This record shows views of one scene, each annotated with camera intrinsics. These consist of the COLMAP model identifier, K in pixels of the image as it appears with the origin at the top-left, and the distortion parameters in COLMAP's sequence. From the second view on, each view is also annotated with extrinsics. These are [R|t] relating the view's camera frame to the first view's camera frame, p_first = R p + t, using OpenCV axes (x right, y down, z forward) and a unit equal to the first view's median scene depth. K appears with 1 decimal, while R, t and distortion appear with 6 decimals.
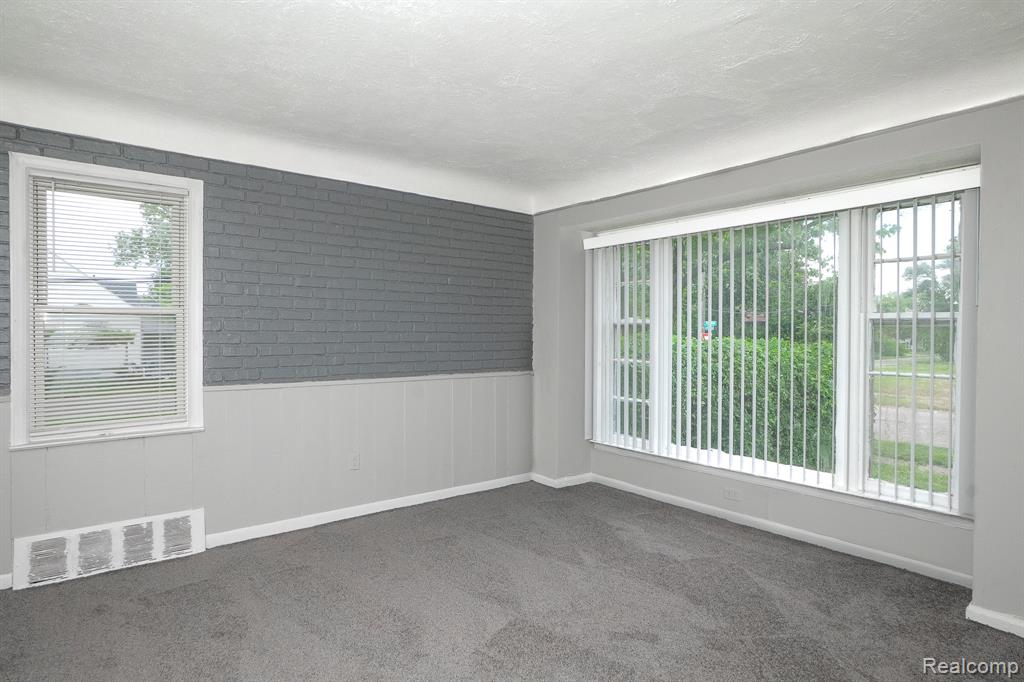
lens RADIAL K [[576.0, 0, 512.0], [0, 576.0, 341.0], [0, 0, 1]] dist [0.028304, 0.001776]
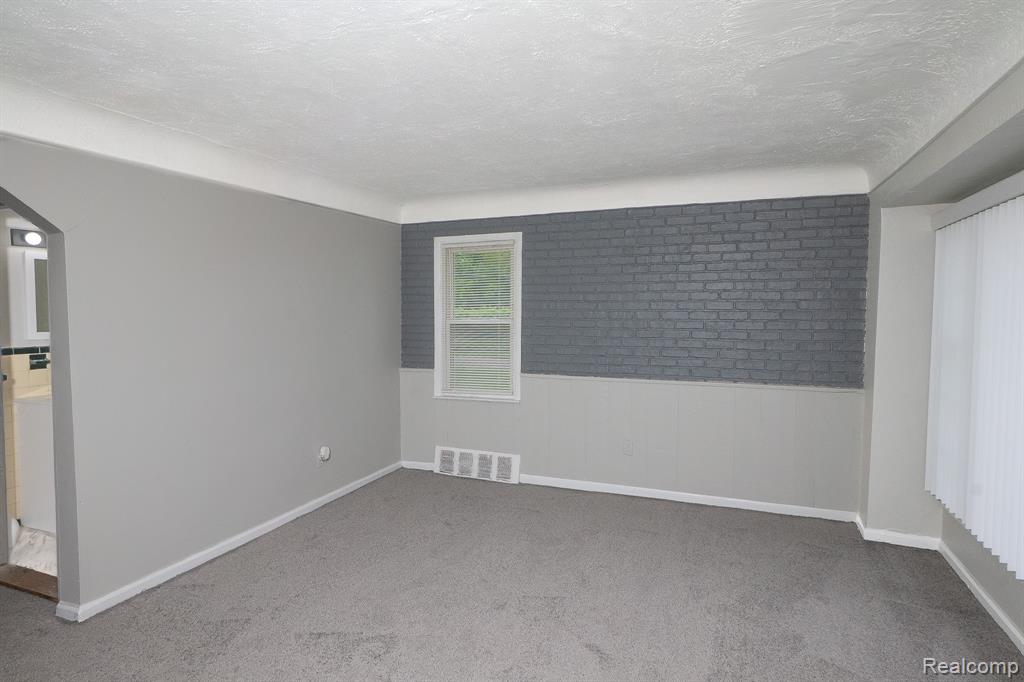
lens RADIAL K [[576.0, 0, 512.0], [0, 576.0, 341.0], [0, 0, 1]] dist [0.028304, 0.001776]
pose [[0.509696, 0.049169, -0.858948, 0.719104], [-0.008458, 0.998604, 0.052144, -0.080552], [0.860313, -0.019313, 0.509401, 0.246527]]
